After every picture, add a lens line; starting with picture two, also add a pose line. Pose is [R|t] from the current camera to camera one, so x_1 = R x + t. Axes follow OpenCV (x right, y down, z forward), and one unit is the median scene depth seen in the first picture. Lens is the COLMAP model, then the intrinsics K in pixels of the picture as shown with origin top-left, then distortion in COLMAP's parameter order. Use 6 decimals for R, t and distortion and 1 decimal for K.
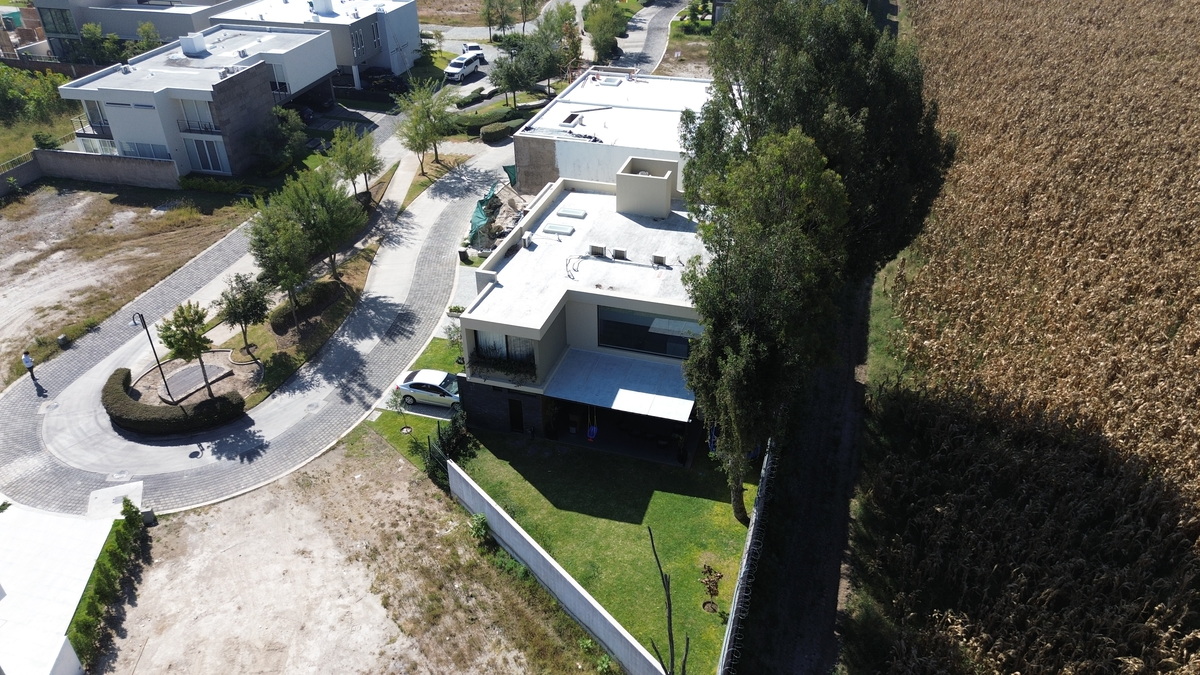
lens RADIAL K [[852.0, 0, 598.3], [0, 852.0, 341.8], [0, 0, 1]] dist [0.068103, -0.063370]
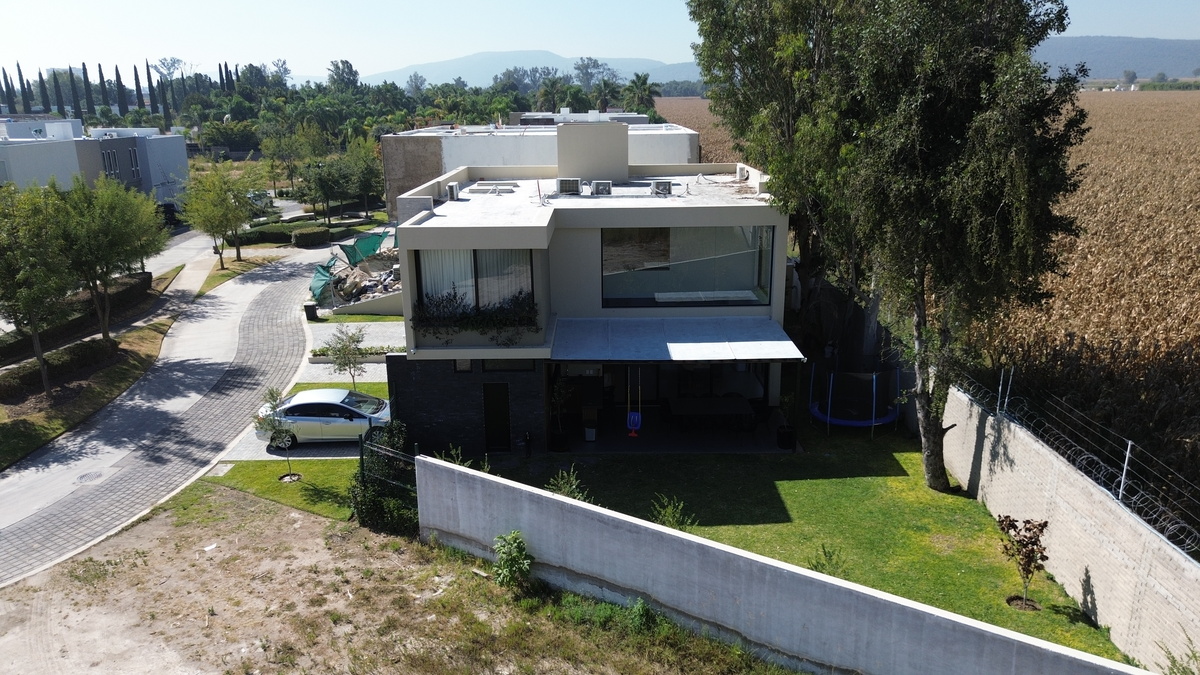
lens RADIAL K [[852.0, 0, 596.6], [0, 852.0, 346.3], [0, 0, 1]] dist [0.068103, -0.063370]
pose [[0.955916, -0.082999, 0.281665, -0.194098], [0.160937, 0.950407, -0.266131, 0.210395], [-0.245608, 0.299729, 0.921867, 0.444063]]
